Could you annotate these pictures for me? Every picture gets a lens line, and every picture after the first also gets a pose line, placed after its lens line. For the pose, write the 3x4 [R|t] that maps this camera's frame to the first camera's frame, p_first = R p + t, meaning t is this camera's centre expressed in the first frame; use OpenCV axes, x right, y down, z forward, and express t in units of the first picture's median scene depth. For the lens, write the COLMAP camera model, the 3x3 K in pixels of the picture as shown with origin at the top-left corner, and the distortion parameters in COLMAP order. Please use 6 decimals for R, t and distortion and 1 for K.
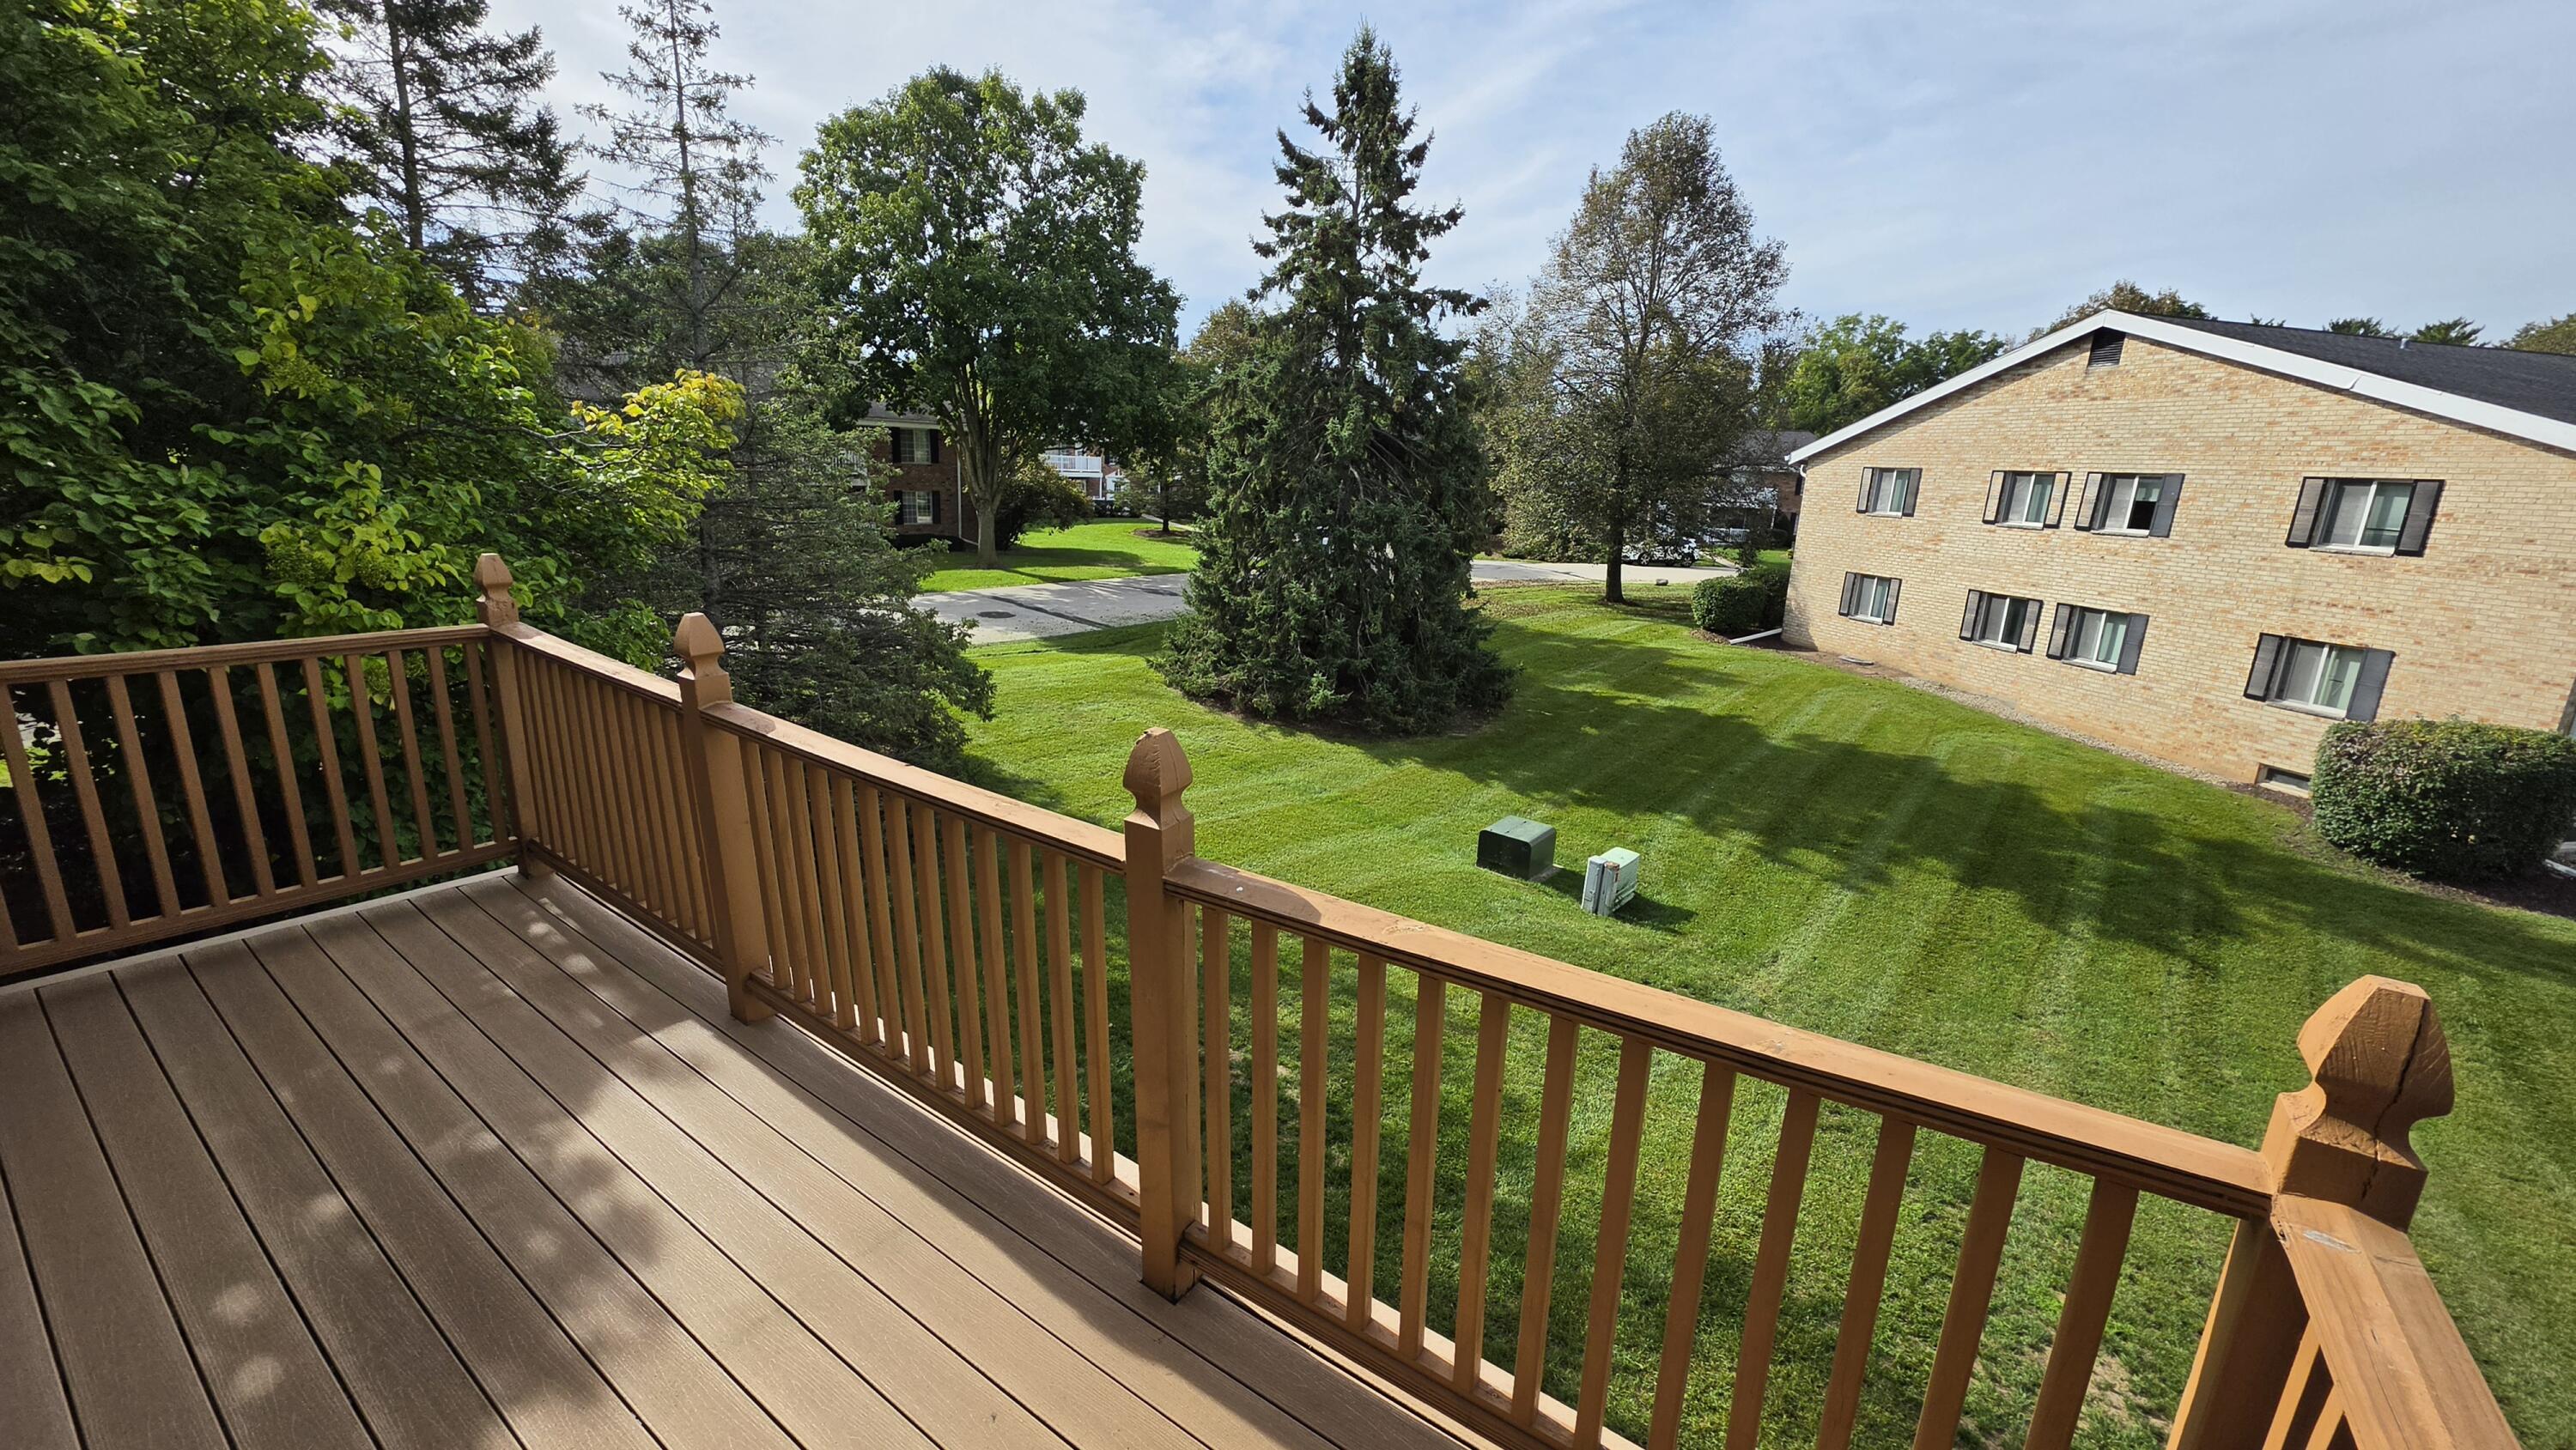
lens RADIAL K [[1024.9, 0, 1281.1], [0, 1024.9, 715.4], [0, 0, 1]] dist [0.000105, 0.000068]
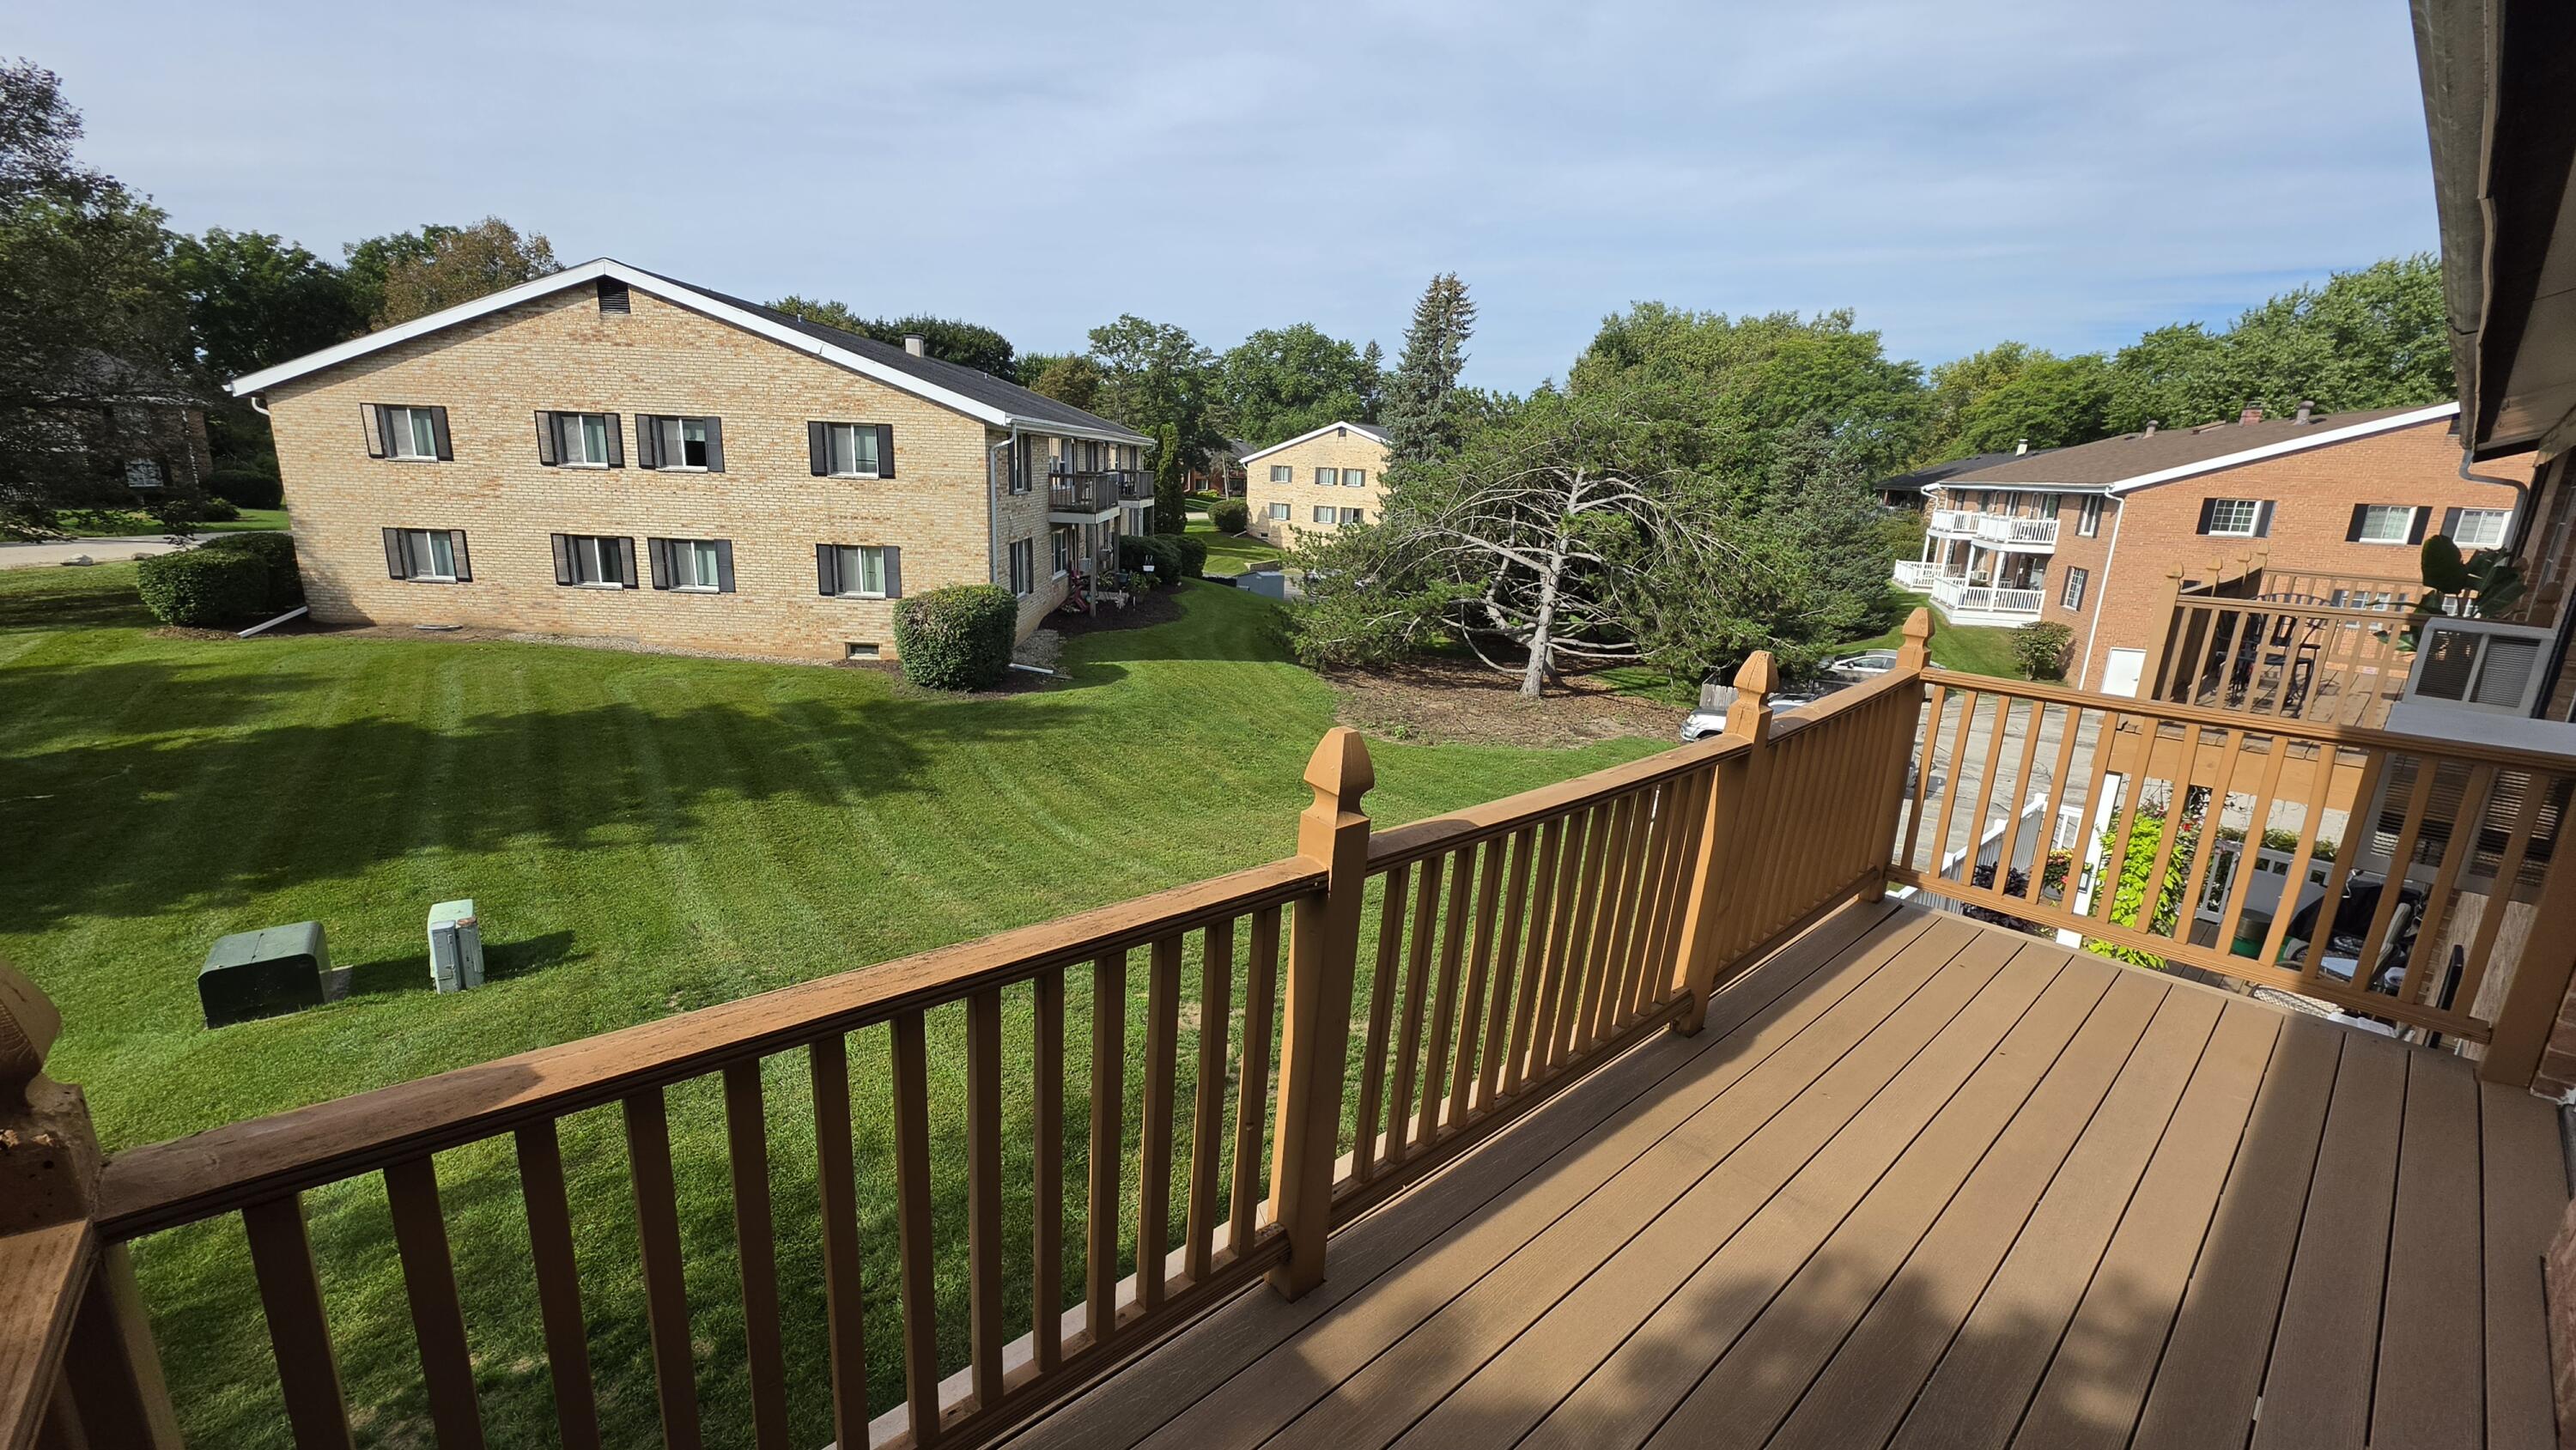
lens RADIAL K [[1024.9, 0, 1281.1], [0, 1024.9, 715.4], [0, 0, 1]] dist [0.000105, 0.000068]
pose [[0.235661, -0.265540, 0.934854, -0.181748], [0.207217, 0.953555, 0.218616, -0.039241], [-0.949487, 0.142198, 0.279741, 0.128875]]
